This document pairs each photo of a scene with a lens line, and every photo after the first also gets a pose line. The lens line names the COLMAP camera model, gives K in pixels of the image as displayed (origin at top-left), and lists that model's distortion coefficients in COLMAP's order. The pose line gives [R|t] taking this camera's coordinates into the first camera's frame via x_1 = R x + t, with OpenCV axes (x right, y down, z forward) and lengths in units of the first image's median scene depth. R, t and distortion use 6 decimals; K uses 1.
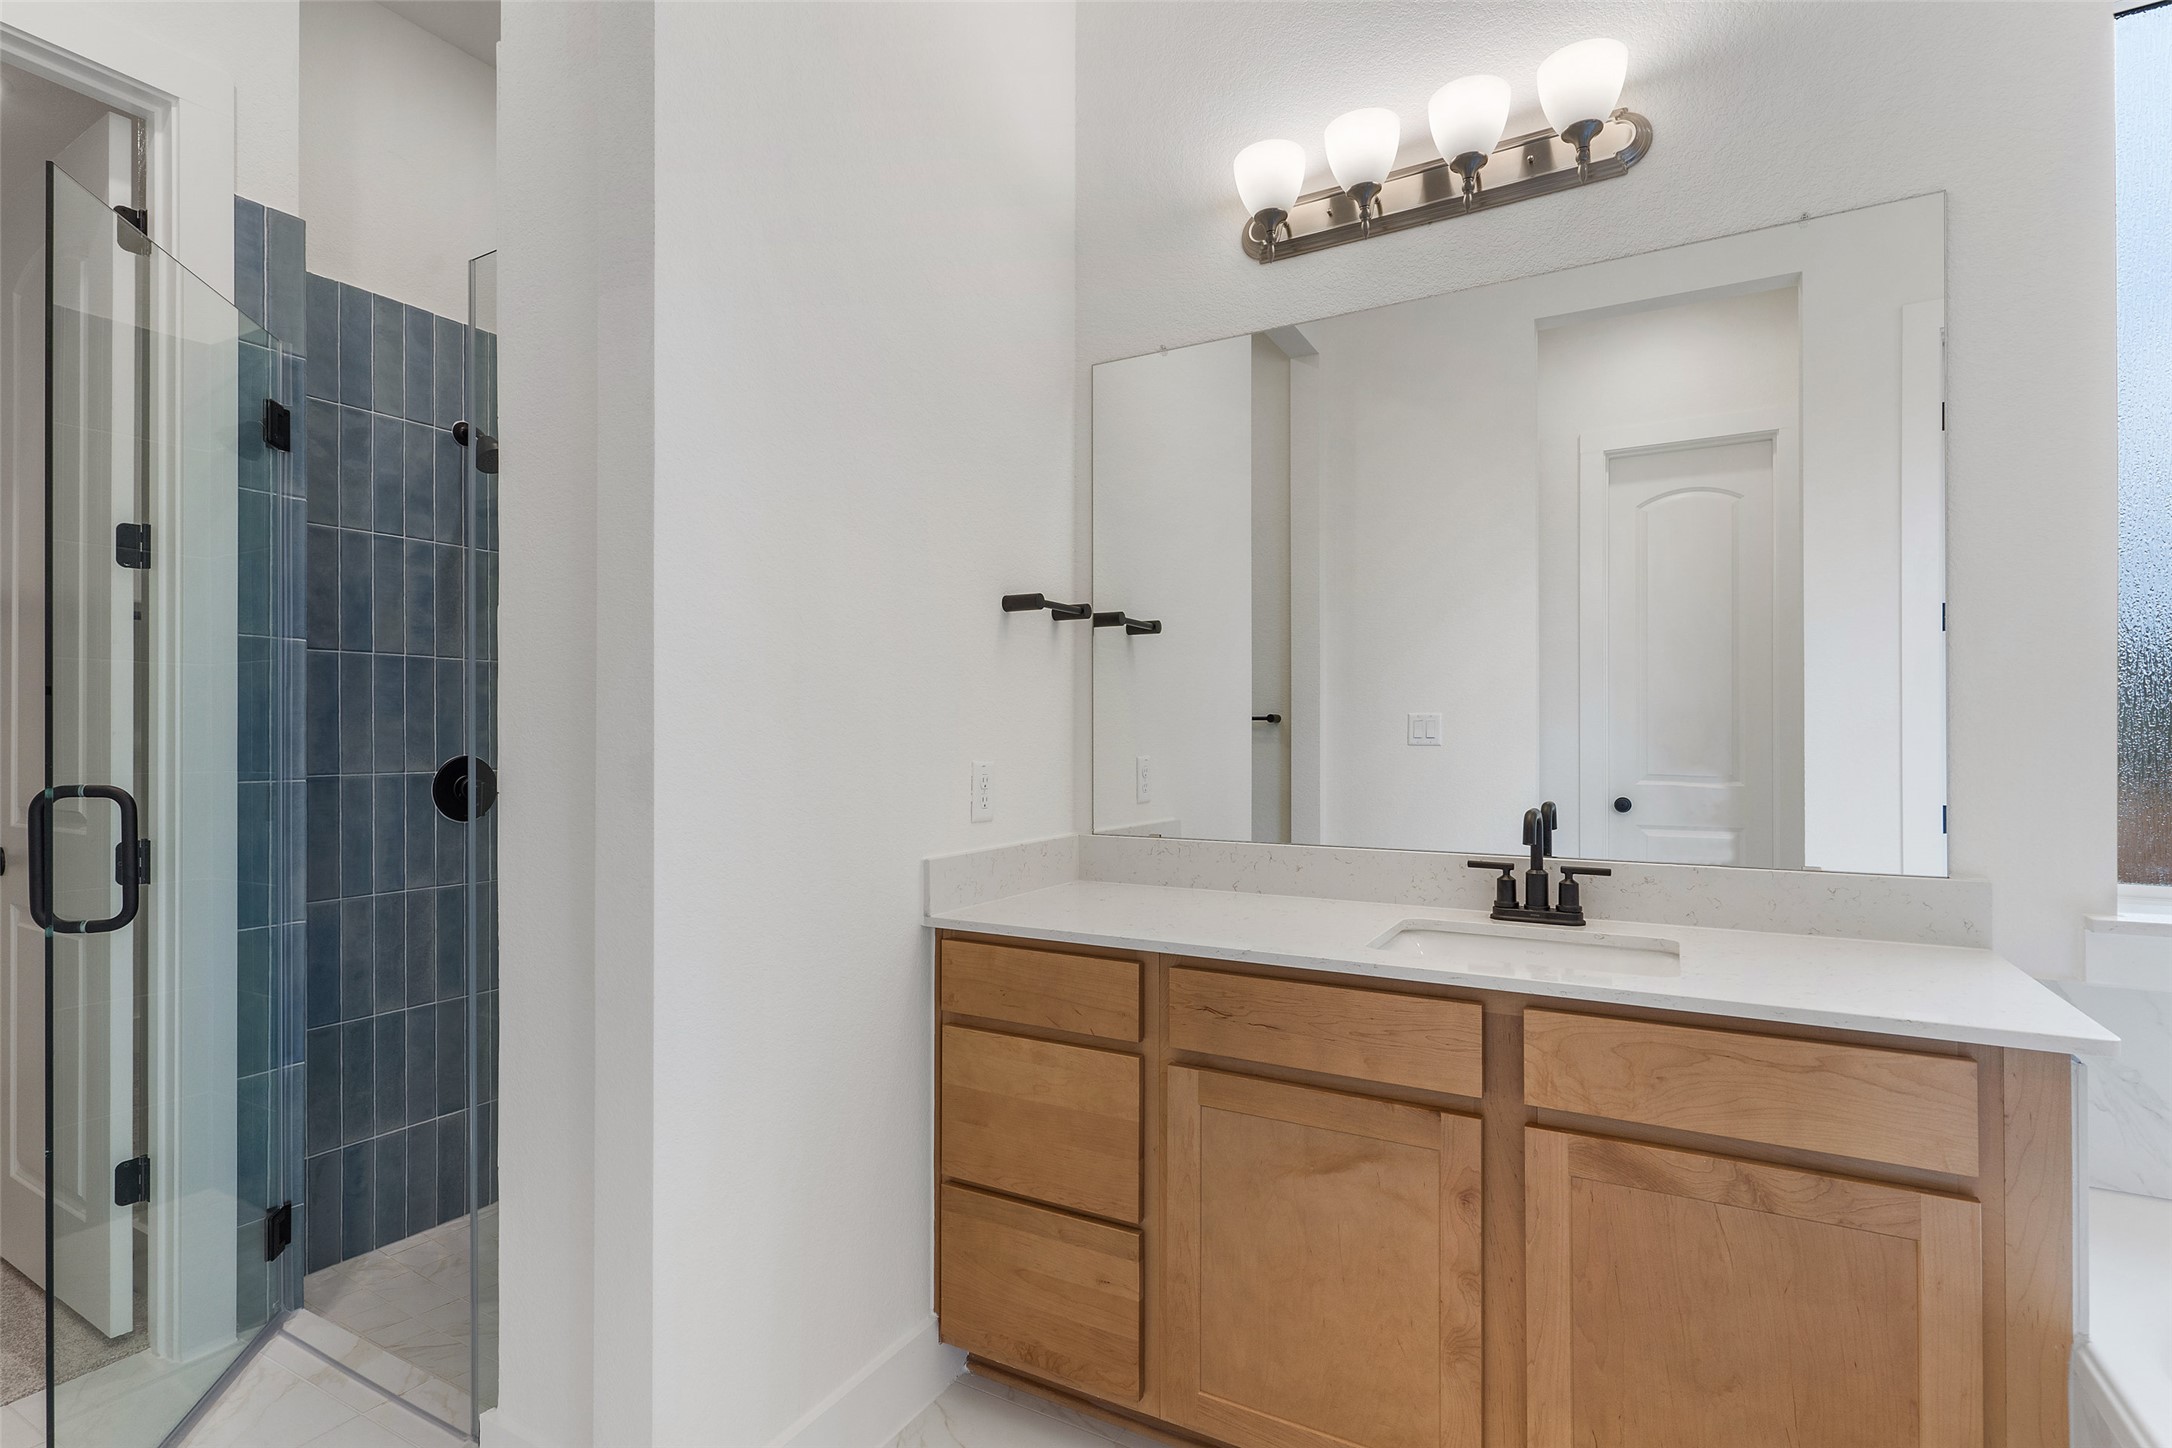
lens RADIAL K [[1045.8, 0, 1083.2], [0, 1045.8, 737.3], [0, 0, 1]] dist [0.001574, -0.000717]
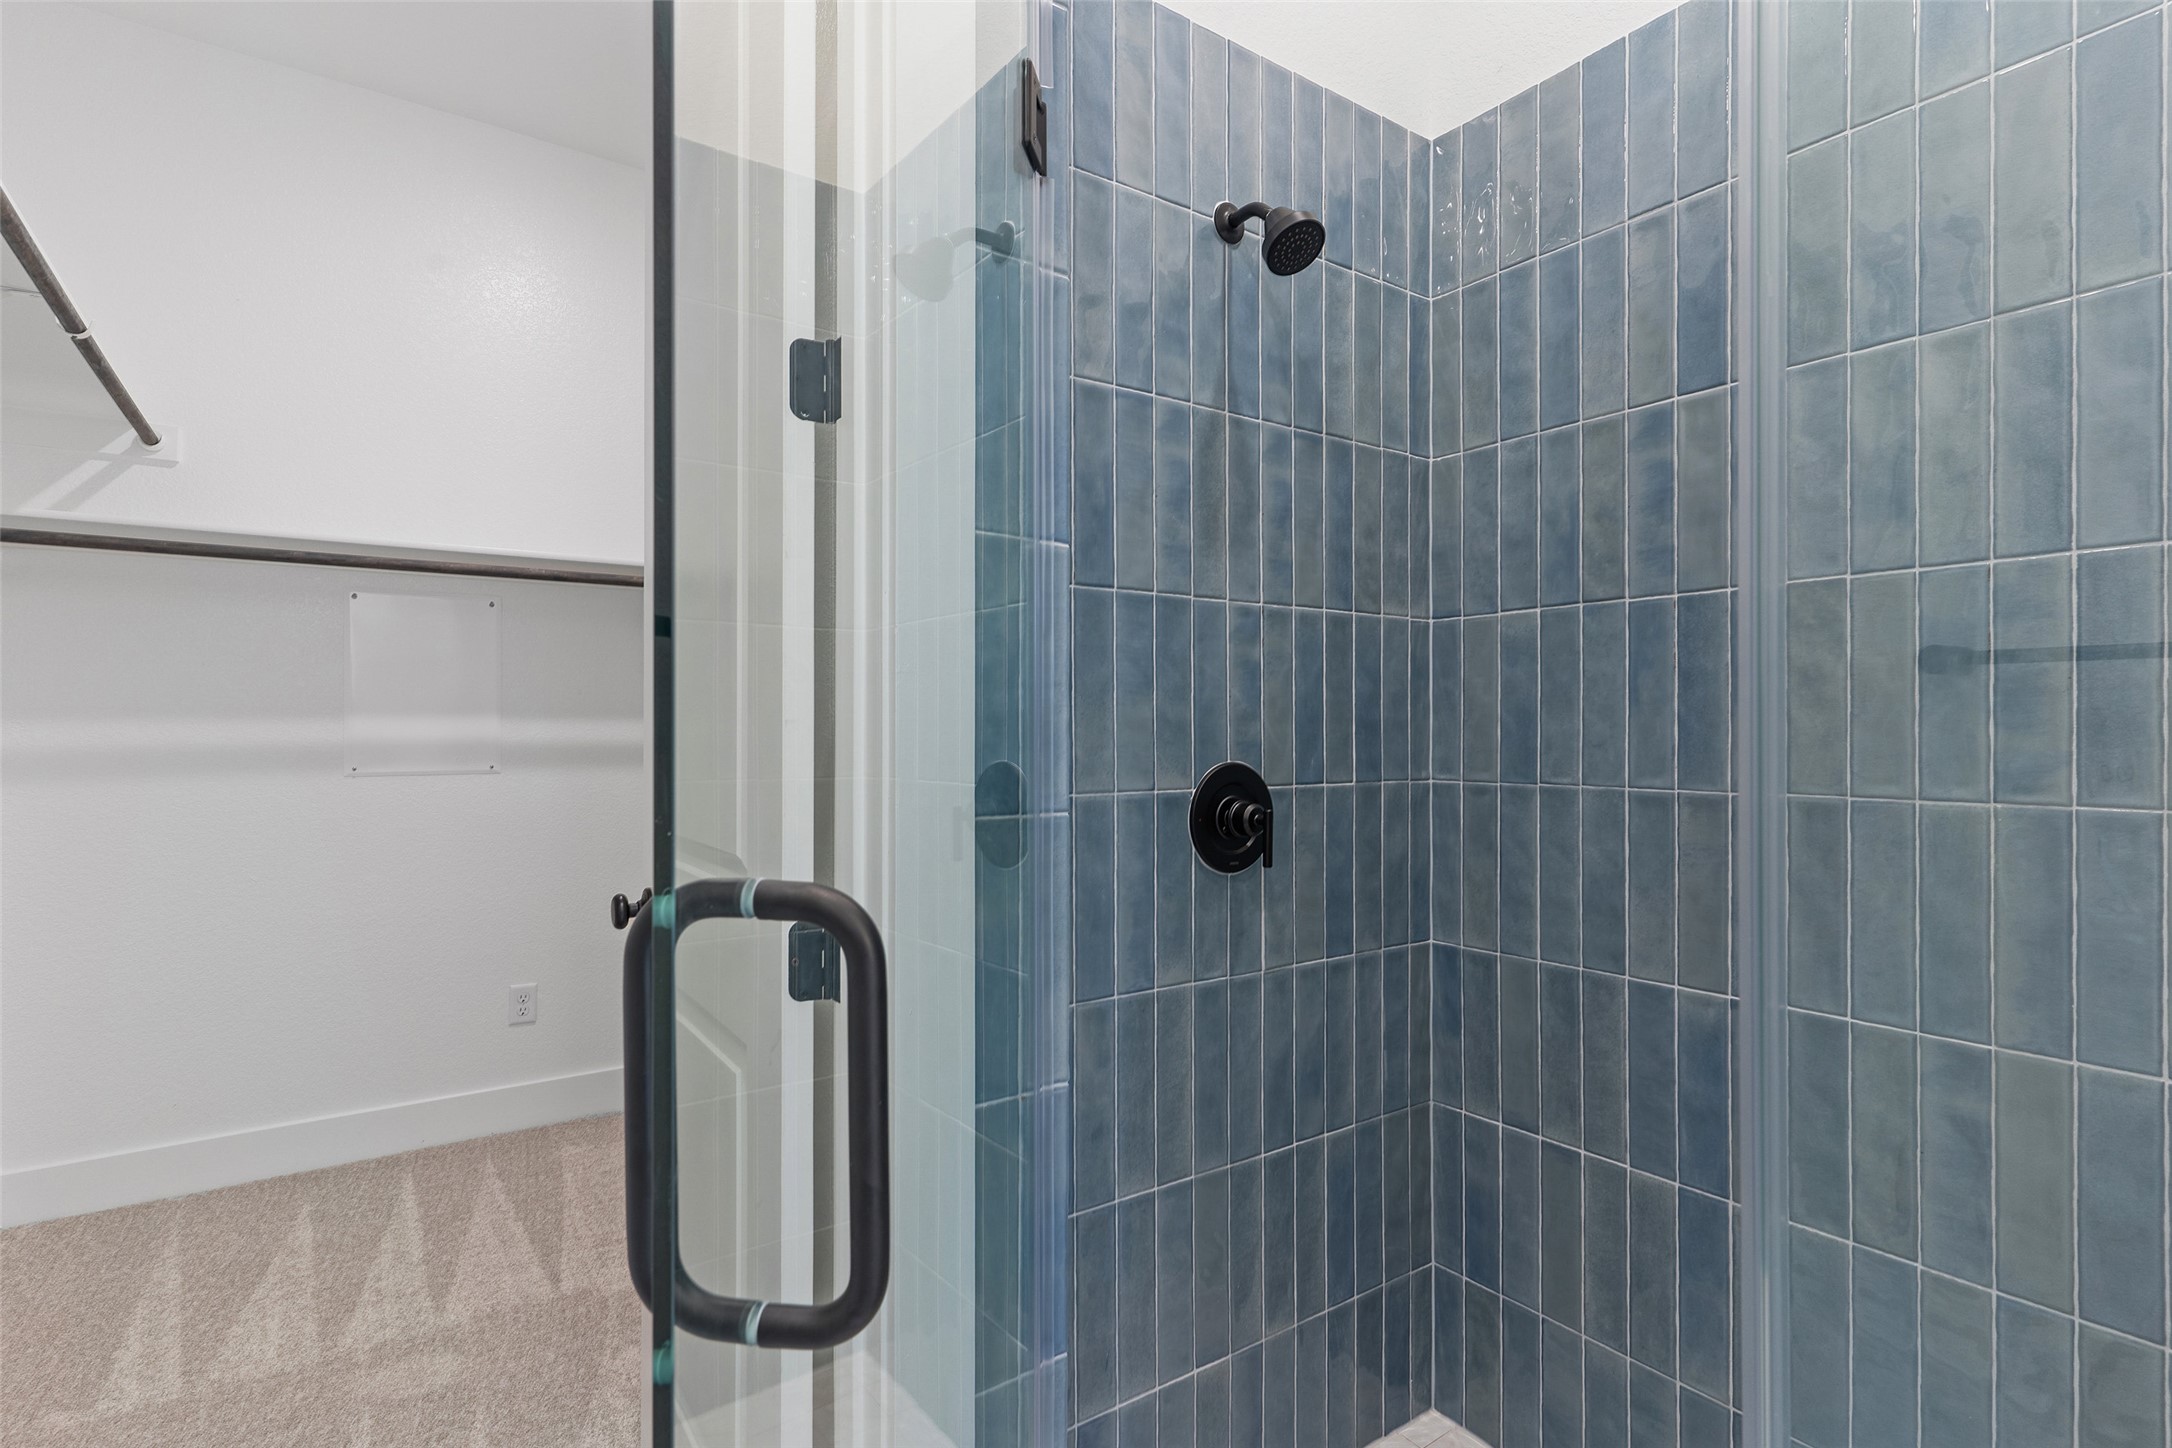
lens RADIAL K [[1045.8, 0, 1083.2], [0, 1045.8, 737.3], [0, 0, 1]] dist [0.001574, -0.000717]
pose [[0.902724, -0.000530, -0.430219, -0.434759], [0.000221, 1.000000, -0.000768, 0.004042], [0.430219, 0.000598, 0.902724, 0.451855]]
